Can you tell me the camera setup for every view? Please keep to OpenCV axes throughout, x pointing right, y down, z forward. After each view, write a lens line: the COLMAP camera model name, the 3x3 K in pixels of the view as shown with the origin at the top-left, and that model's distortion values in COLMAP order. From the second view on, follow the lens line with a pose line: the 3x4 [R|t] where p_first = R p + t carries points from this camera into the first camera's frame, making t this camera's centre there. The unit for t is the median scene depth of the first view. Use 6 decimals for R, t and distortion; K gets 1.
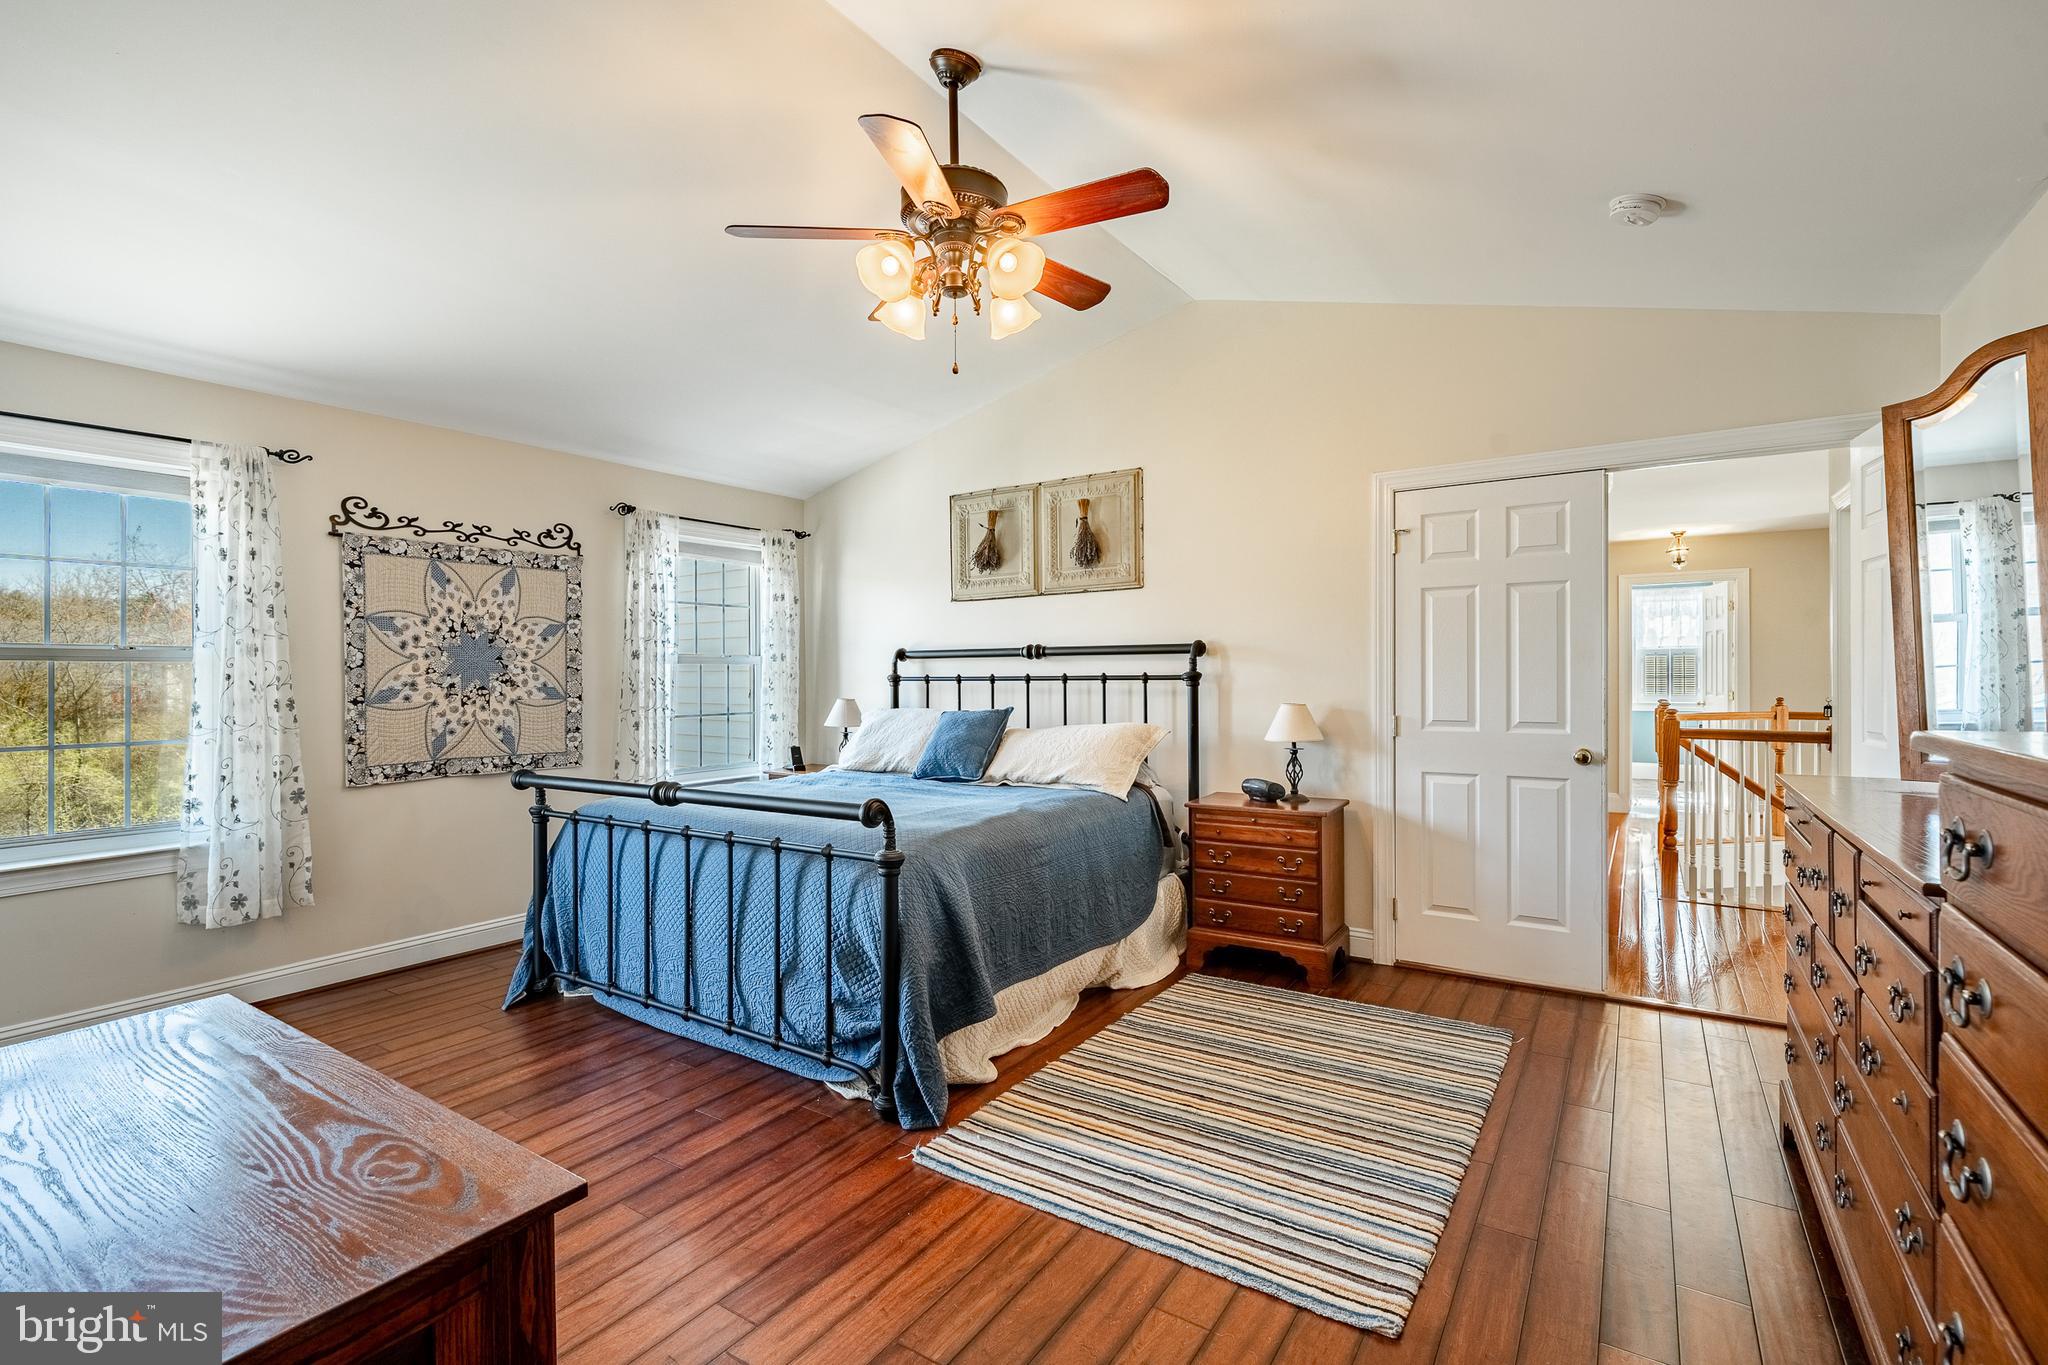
lens RADIAL K [[903.6, 0, 995.6], [0, 903.6, 676.0], [0, 0, 1]] dist [-0.005715, 0.001202]
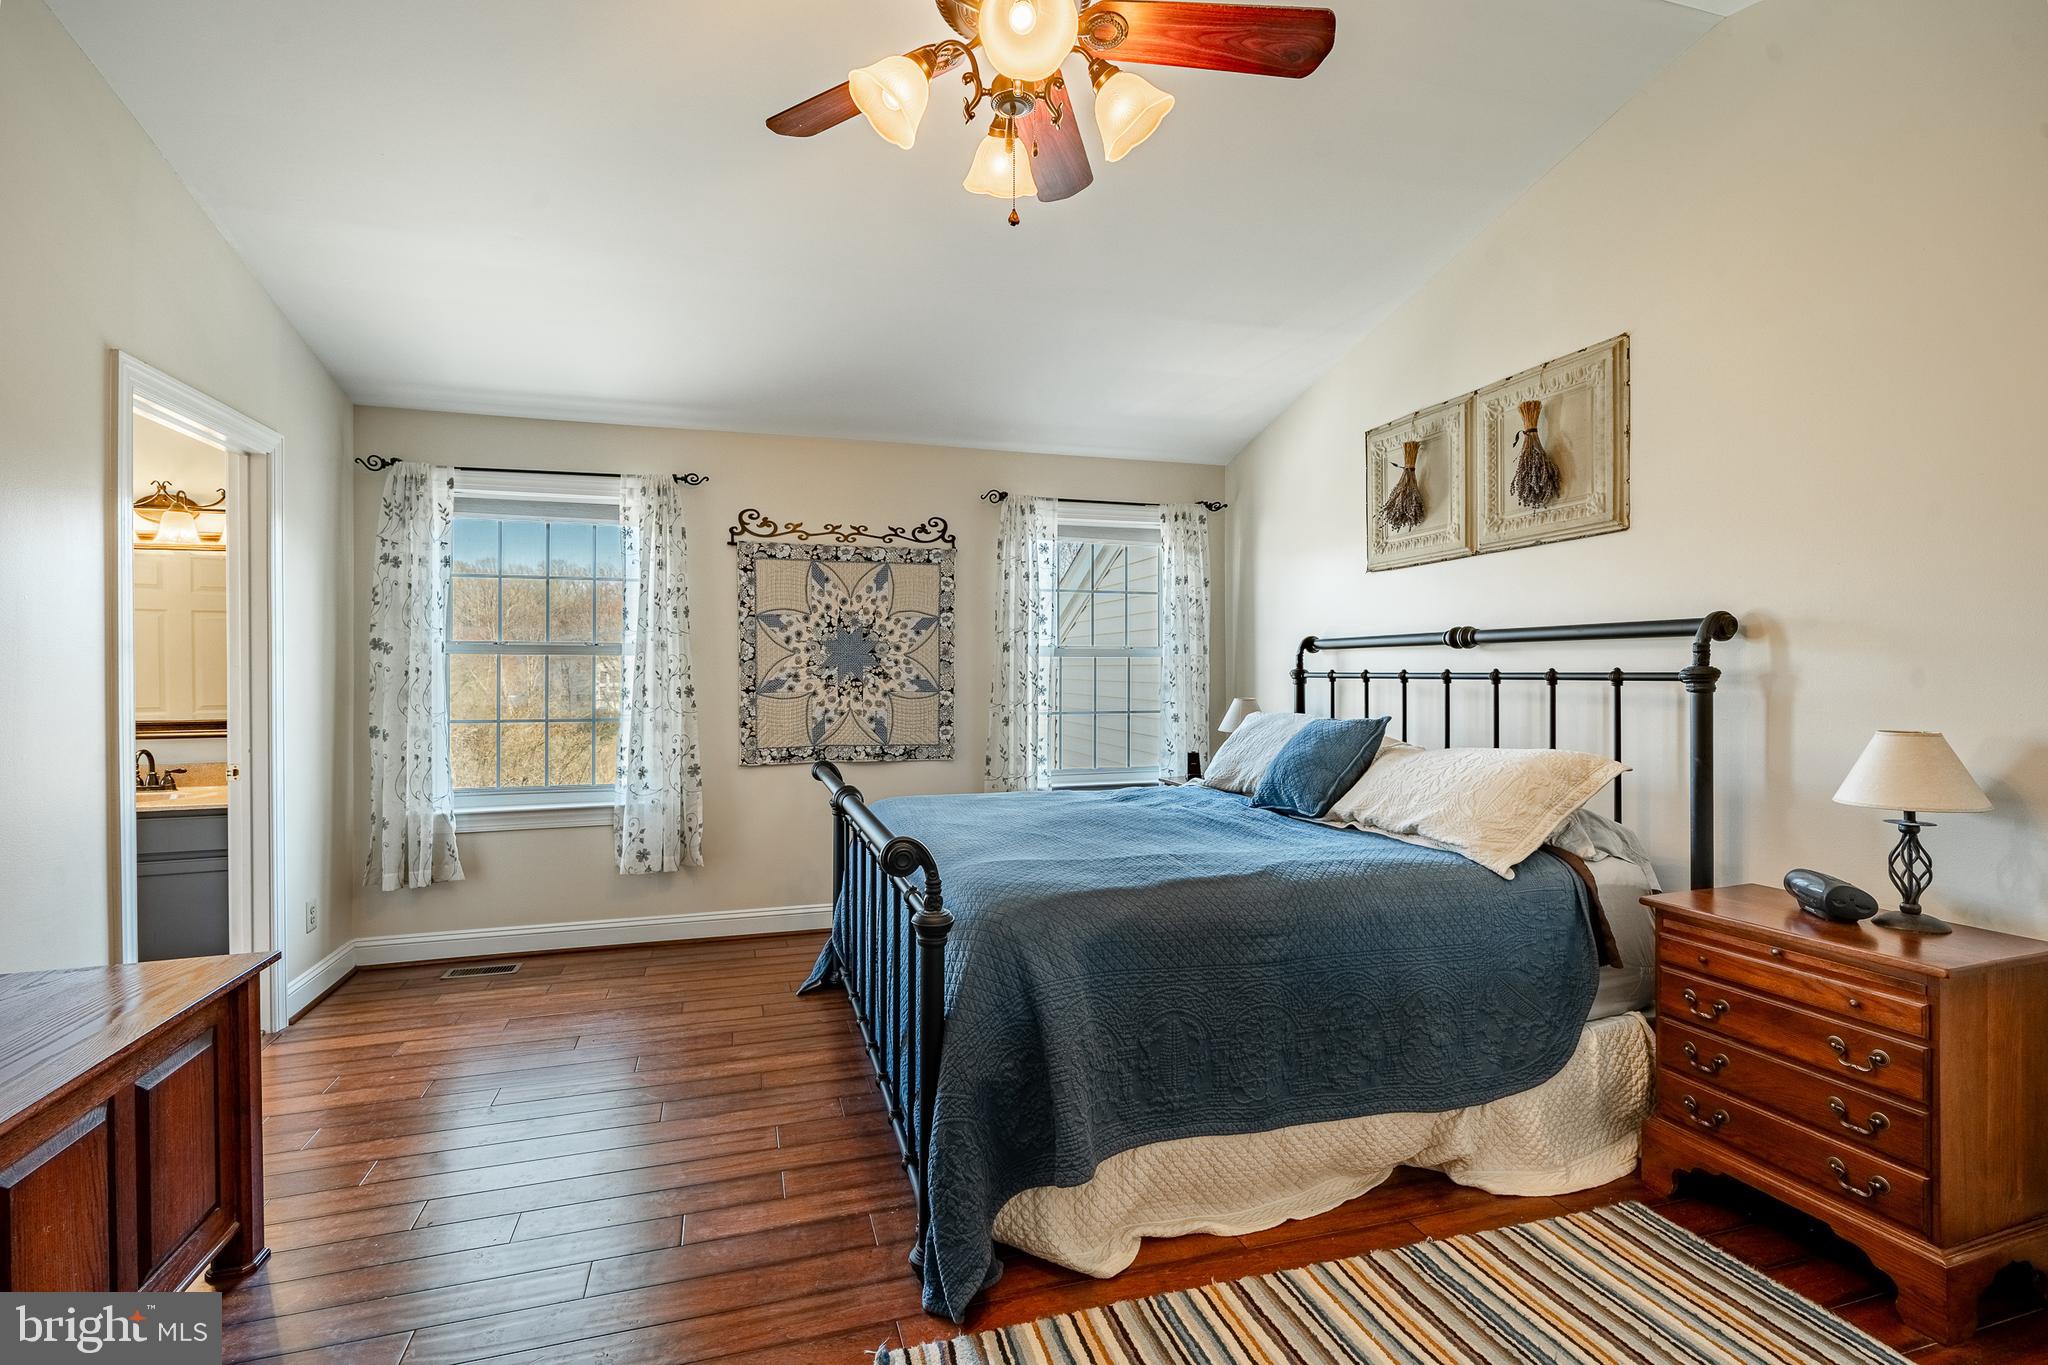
lens RADIAL K [[903.6, 0, 1020.3], [0, 903.6, 673.5], [0, 0, 1]] dist [-0.005715, 0.001202]
pose [[0.787593, 0.008336, -0.616140, 0.249535], [-0.006521, 0.999965, 0.005192, -0.000924], [0.616162, -0.000071, 0.787620, 0.308317]]
